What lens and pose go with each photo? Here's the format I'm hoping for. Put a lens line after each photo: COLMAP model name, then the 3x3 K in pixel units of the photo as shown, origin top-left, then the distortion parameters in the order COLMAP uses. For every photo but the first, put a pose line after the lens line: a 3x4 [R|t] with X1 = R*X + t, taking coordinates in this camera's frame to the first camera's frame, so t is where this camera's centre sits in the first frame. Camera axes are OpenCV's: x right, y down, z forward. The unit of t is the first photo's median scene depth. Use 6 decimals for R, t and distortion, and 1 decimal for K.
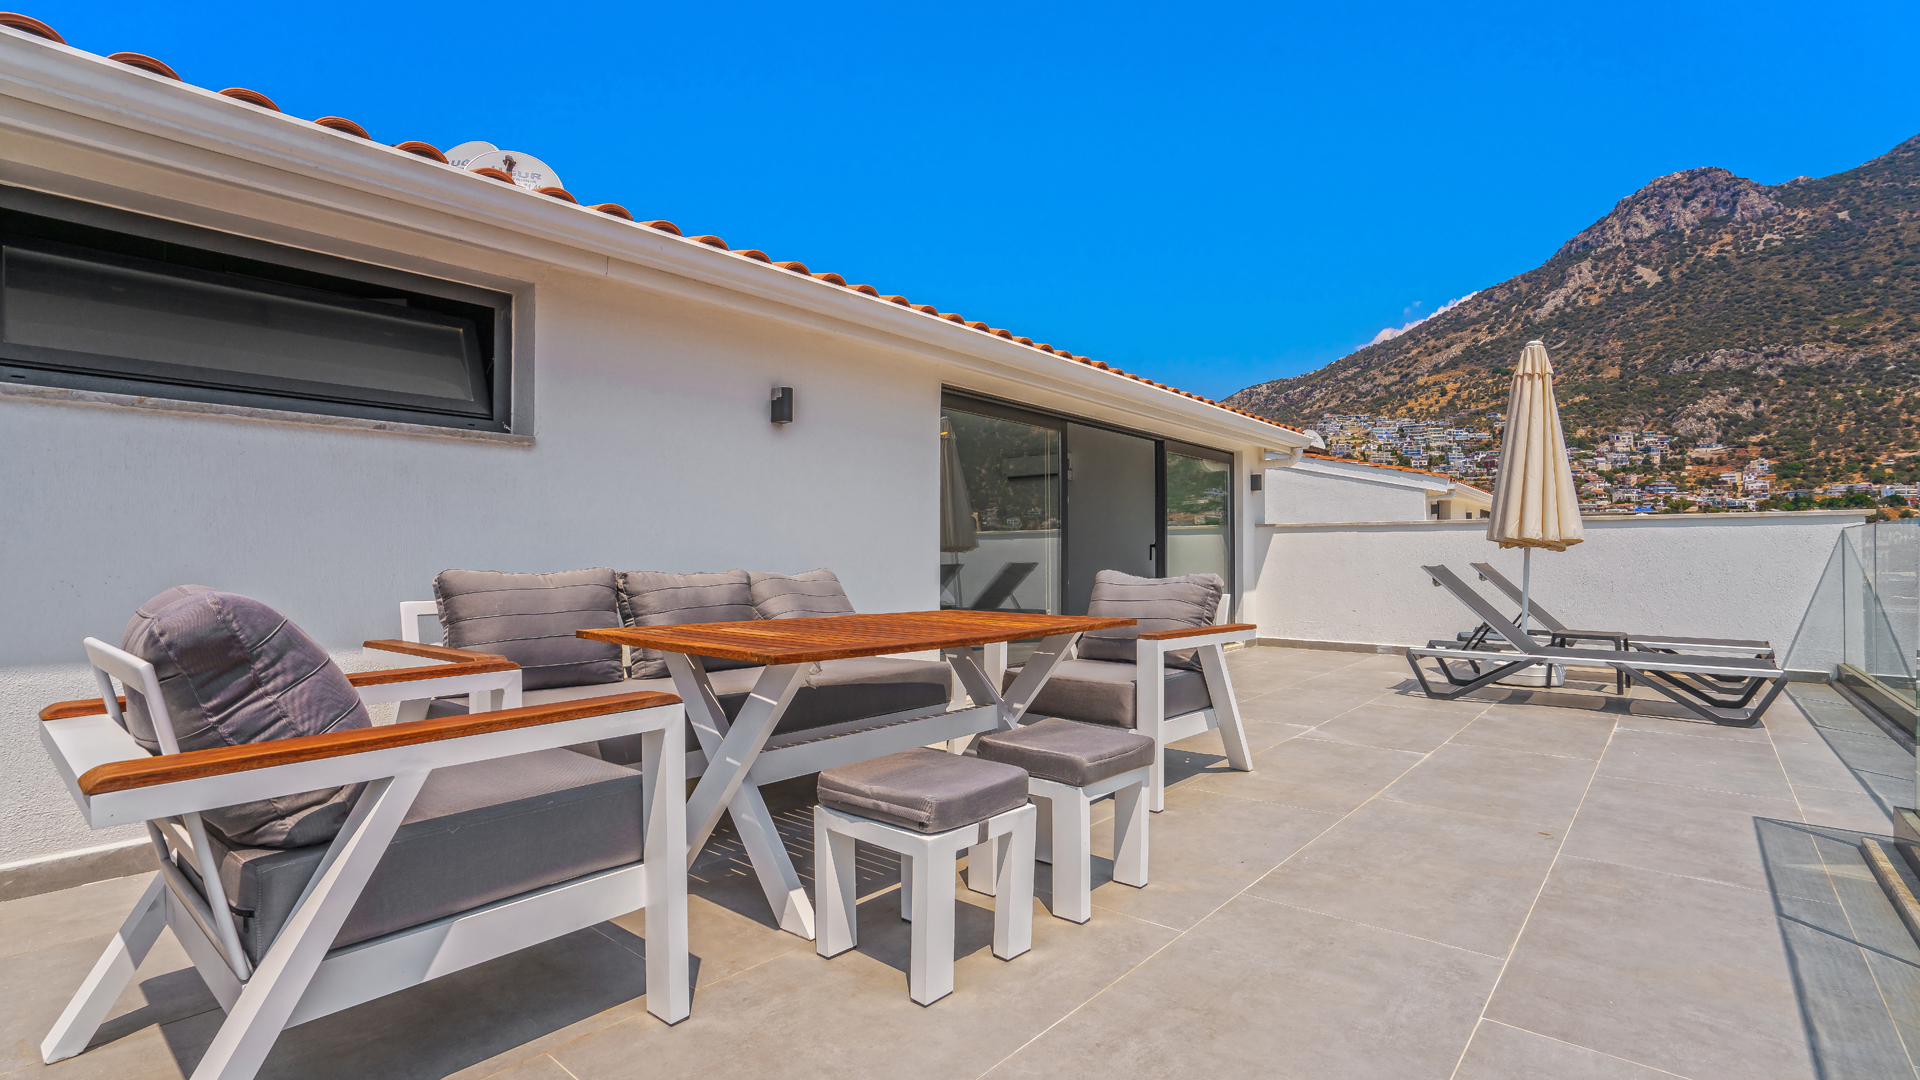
lens RADIAL K [[889.1, 0, 957.5], [0, 889.1, 546.1], [0, 0, 1]] dist [-0.046347, 0.015025]
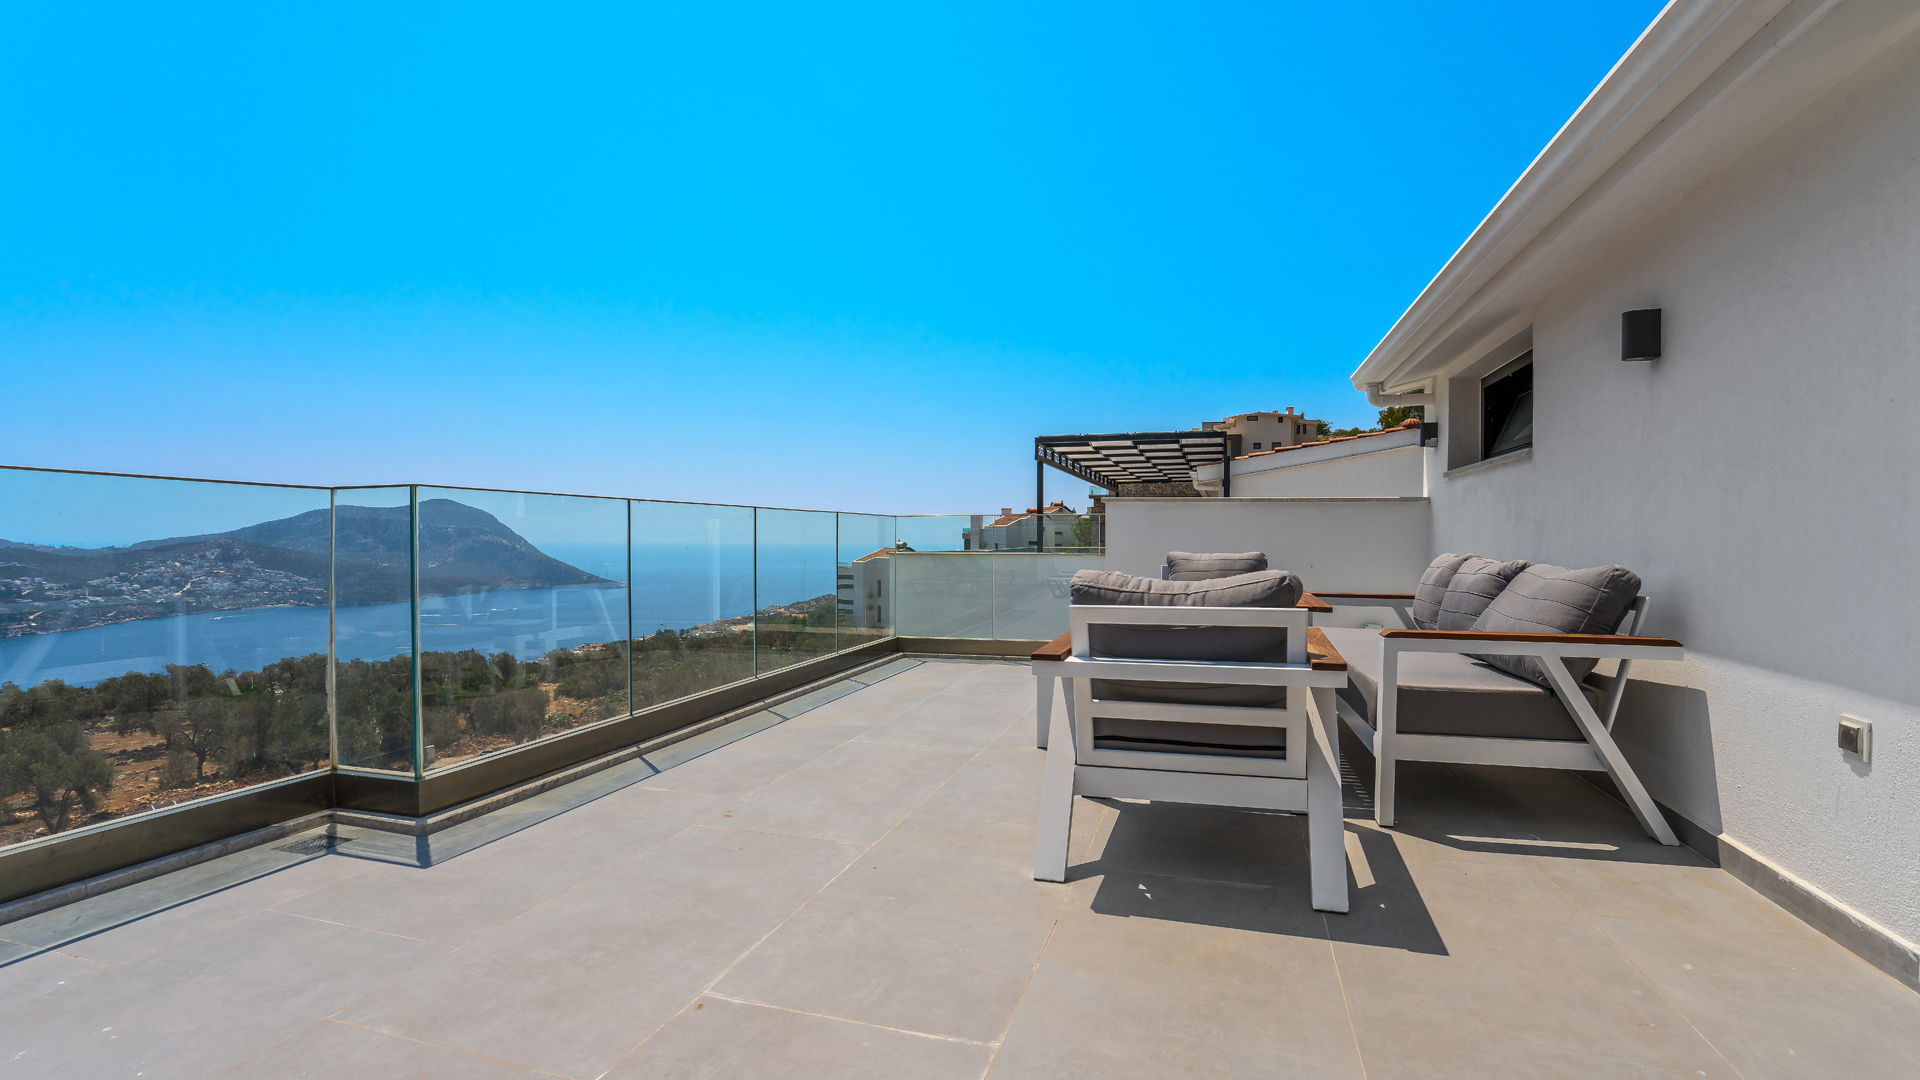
lens RADIAL K [[851.7, 0, 948.2], [0, 851.7, 539.2], [0, 0, 1]] dist [-0.014514, 0.000199]
pose [[-0.921685, -0.001630, -0.387935, 0.888922], [0.000335, 0.999987, -0.004996, 0.012961], [0.387939, -0.004735, -0.921673, 2.175813]]
